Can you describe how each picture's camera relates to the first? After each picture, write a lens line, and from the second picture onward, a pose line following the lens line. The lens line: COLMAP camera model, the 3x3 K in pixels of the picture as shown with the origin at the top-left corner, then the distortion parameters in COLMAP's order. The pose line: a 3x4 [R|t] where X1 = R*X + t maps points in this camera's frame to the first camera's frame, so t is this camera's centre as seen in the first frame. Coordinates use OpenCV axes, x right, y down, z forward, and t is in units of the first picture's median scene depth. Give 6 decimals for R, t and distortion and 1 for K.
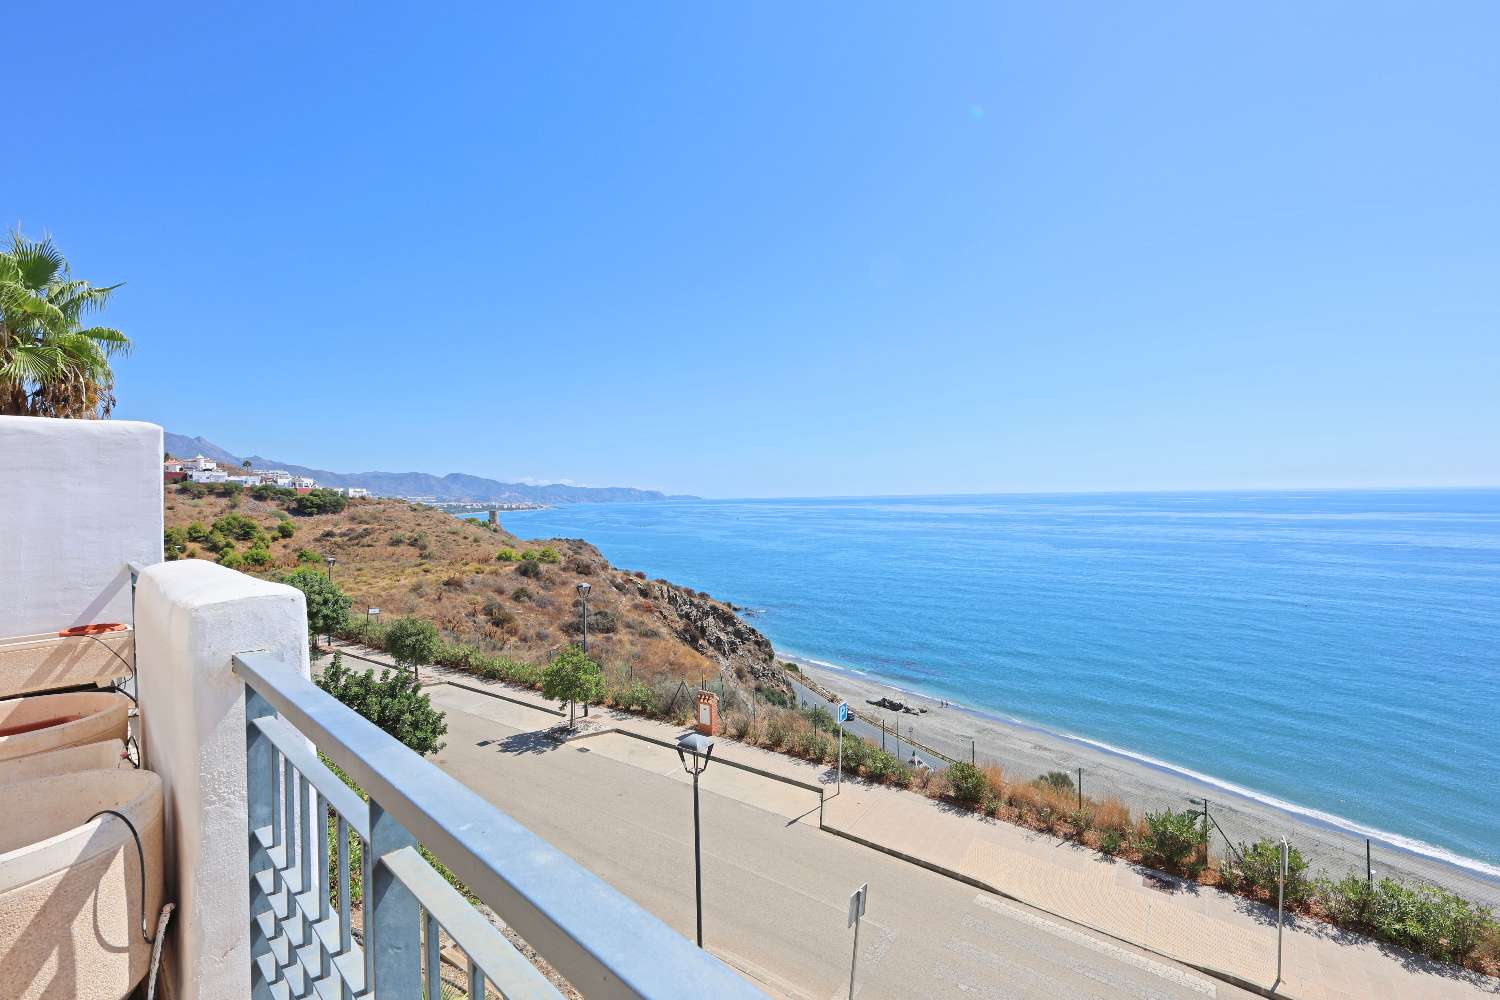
lens RADIAL K [[648.5, 0, 750.7], [0, 648.5, 494.2], [0, 0, 1]] dist [0.001170, 0.000468]
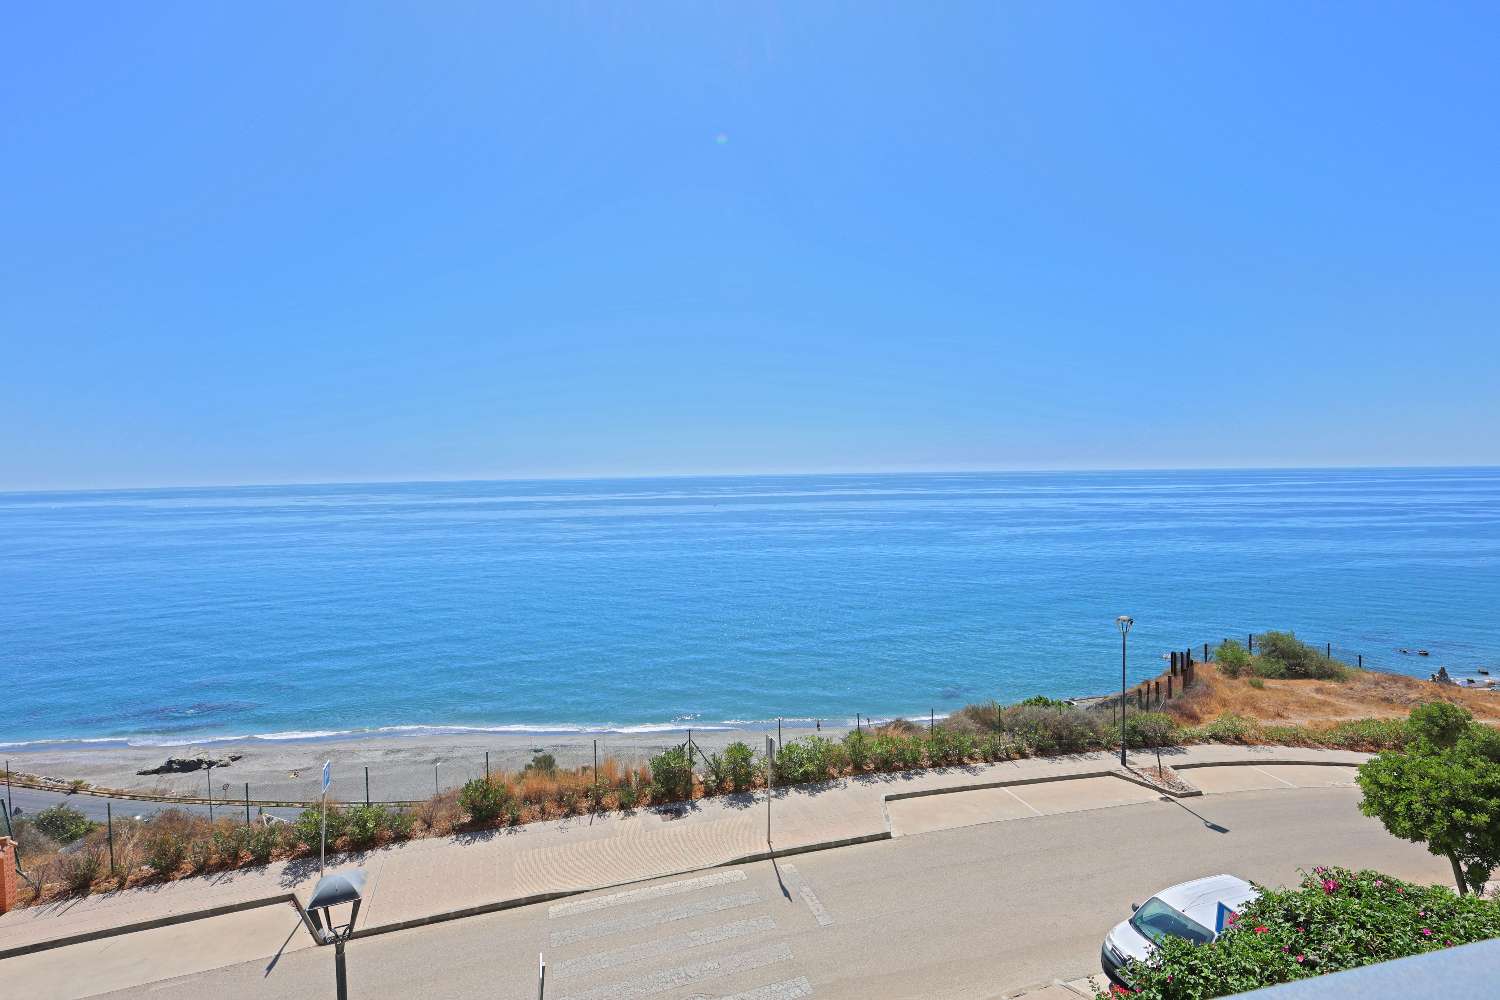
lens RADIAL K [[660.9, 0, 750.0], [0, 660.9, 500.0], [0, 0, 1]] dist [0.003446, 0.000545]
pose [[0.562784, -0.031678, 0.825996, -0.194609], [0.008916, 0.999440, 0.032254, 0.003676], [-0.826556, -0.010787, 0.562752, 0.180056]]
